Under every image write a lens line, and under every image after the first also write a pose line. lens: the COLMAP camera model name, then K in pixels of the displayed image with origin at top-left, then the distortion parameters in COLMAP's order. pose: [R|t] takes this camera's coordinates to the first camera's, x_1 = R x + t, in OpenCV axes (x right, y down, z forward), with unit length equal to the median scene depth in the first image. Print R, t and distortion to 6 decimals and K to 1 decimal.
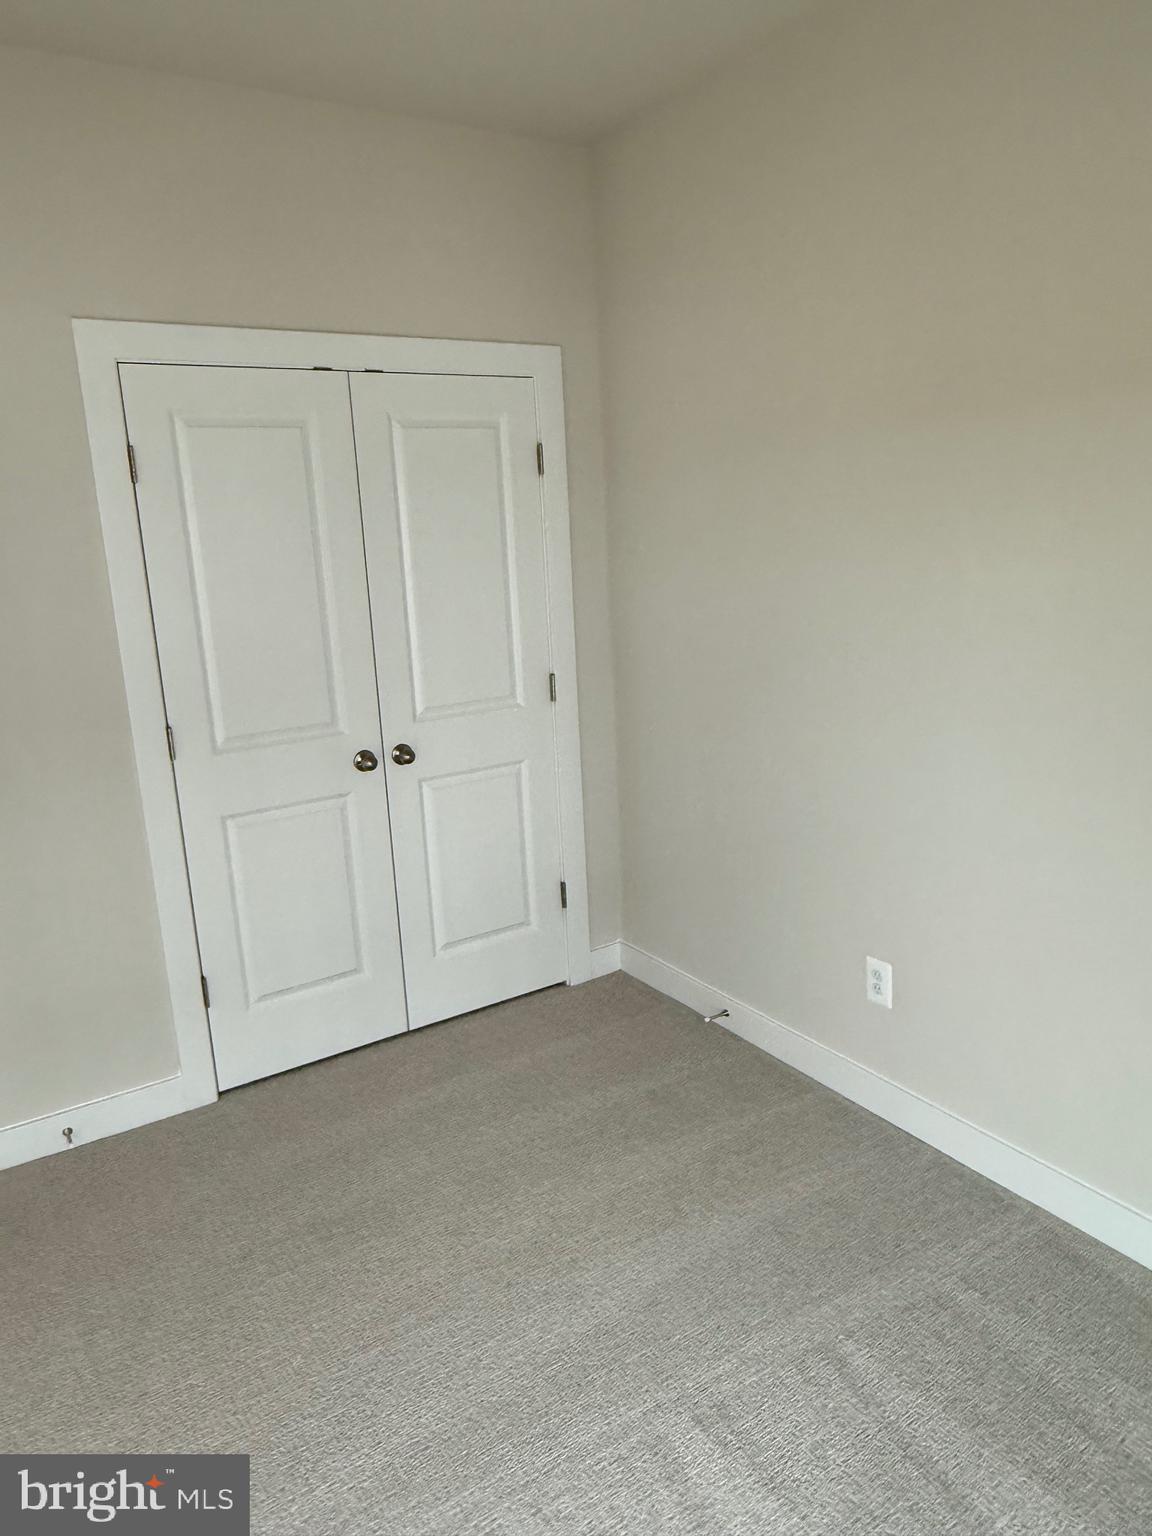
lens RADIAL K [[1060.3, 0, 577.4], [0, 1060.3, 803.6], [0, 0, 1]] dist [-0.001143, -0.000171]
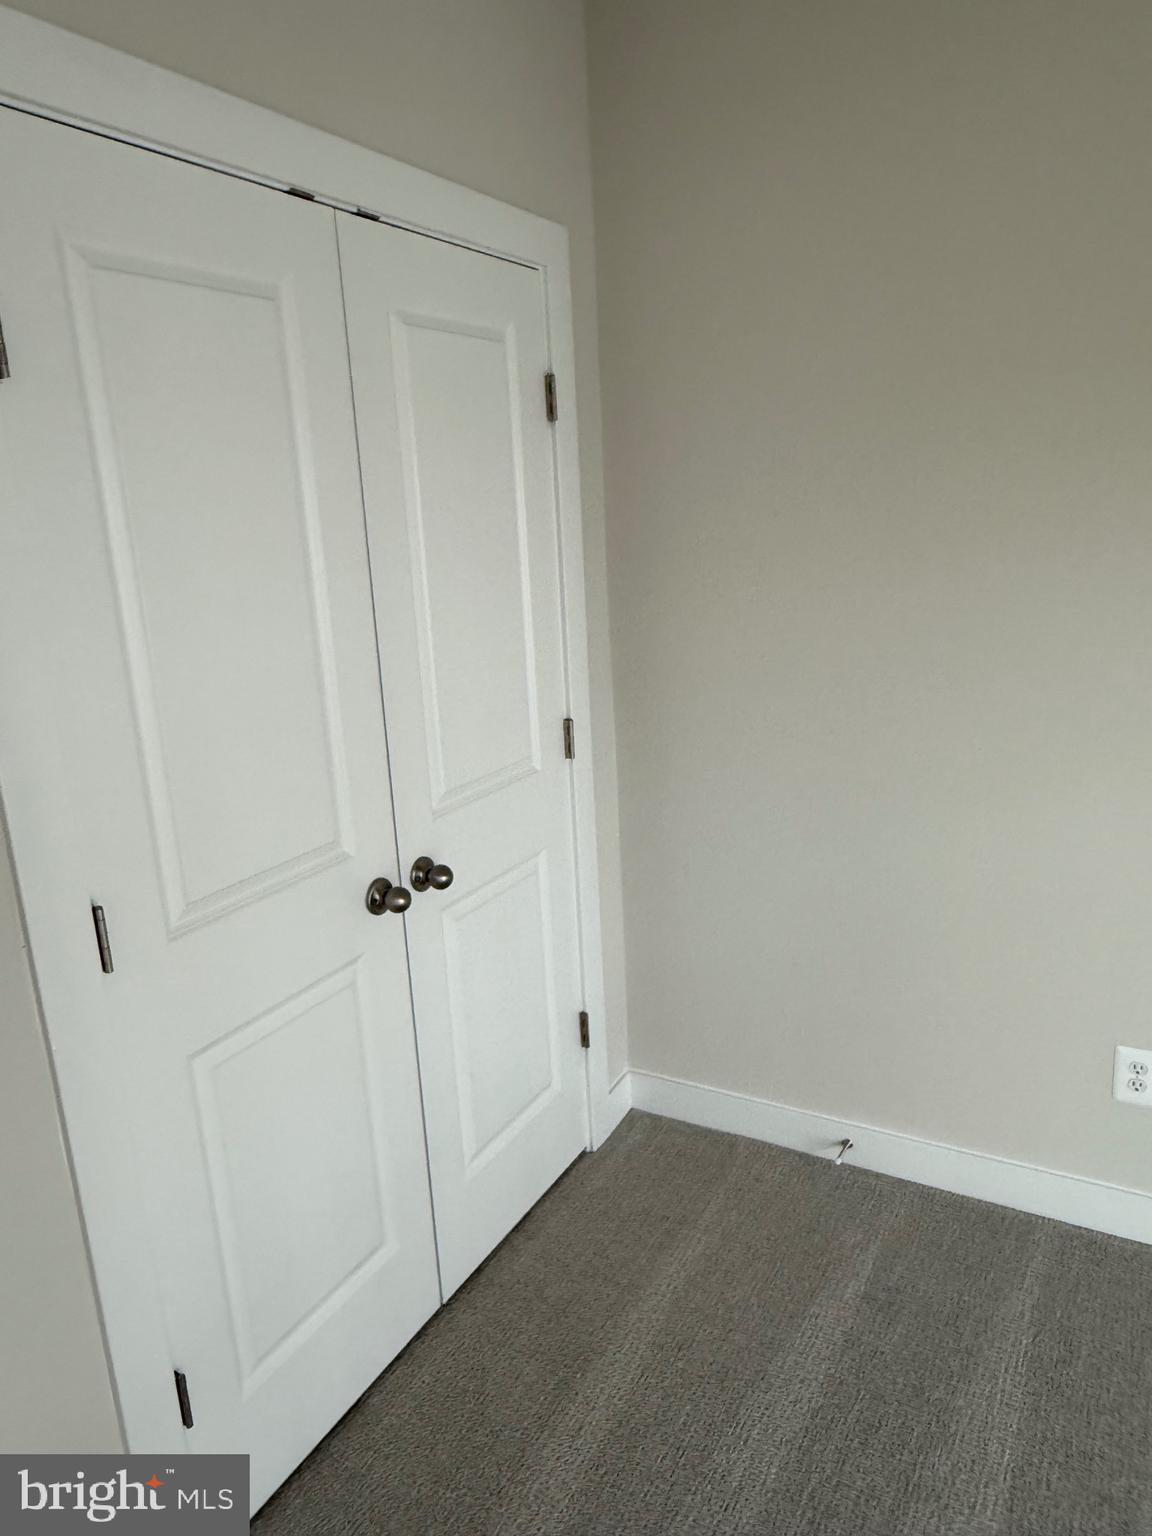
lens RADIAL K [[1060.3, 0, 577.4], [0, 1060.3, 803.6], [0, 0, 1]] dist [-0.001143, -0.000171]
pose [[0.882278, -0.125852, 0.453593, -0.355342], [0.131091, 0.991168, 0.020020, -0.086700], [-0.452106, 0.041799, 0.890984, 0.421370]]
